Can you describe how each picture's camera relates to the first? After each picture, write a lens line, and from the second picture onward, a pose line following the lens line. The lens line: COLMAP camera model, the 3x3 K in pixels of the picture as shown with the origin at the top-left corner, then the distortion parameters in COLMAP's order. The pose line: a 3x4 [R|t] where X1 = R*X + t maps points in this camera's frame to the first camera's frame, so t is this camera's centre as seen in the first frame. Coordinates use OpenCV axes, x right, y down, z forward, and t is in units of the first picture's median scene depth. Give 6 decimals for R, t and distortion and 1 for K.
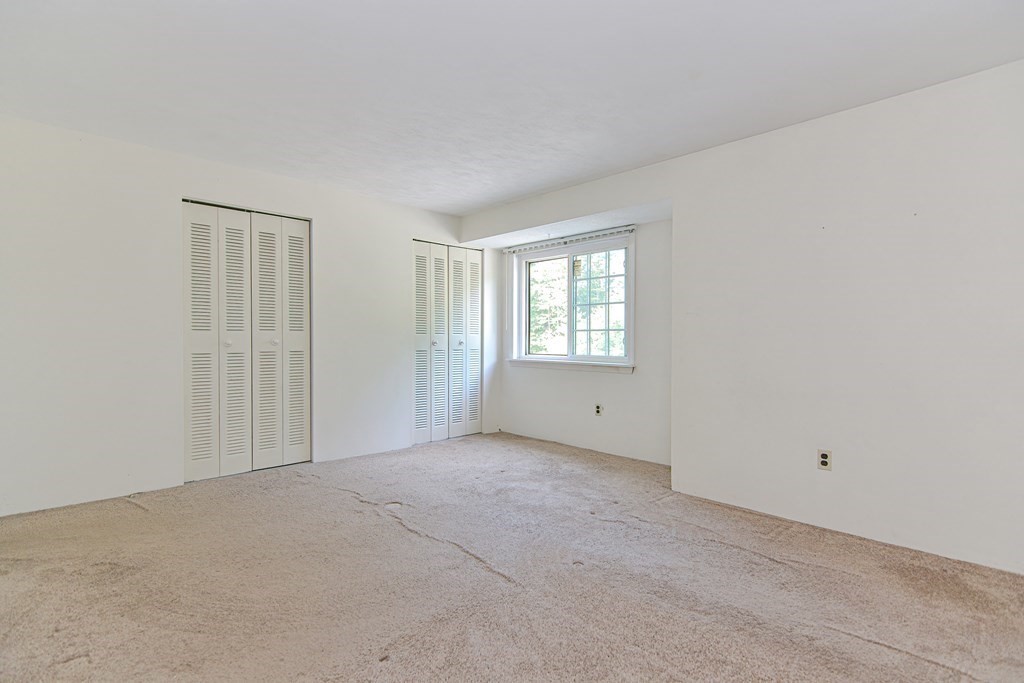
lens RADIAL K [[496.9, 0, 517.4], [0, 496.9, 349.6], [0, 0, 1]] dist [0.018444, -0.010700]
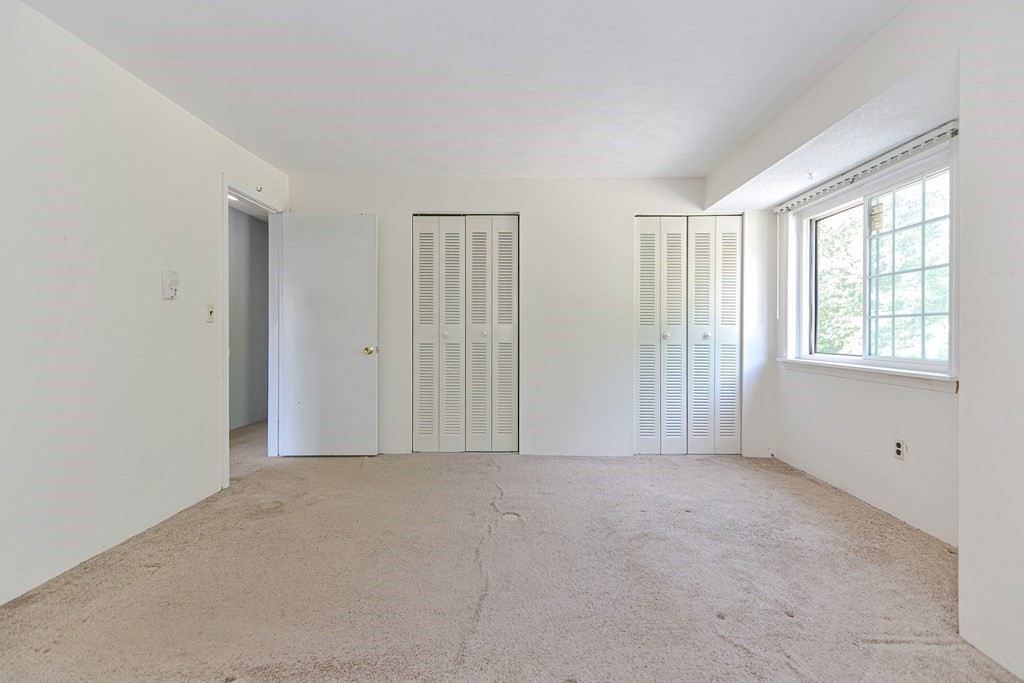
lens RADIAL K [[496.9, 0, 507.2], [0, 496.9, 339.2], [0, 0, 1]] dist [0.018444, -0.010700]
pose [[0.706990, 0.009055, -0.707166, 0.237689], [-0.016098, 0.999865, -0.003291, -0.001279], [0.707040, 0.013710, 0.707040, 0.229071]]
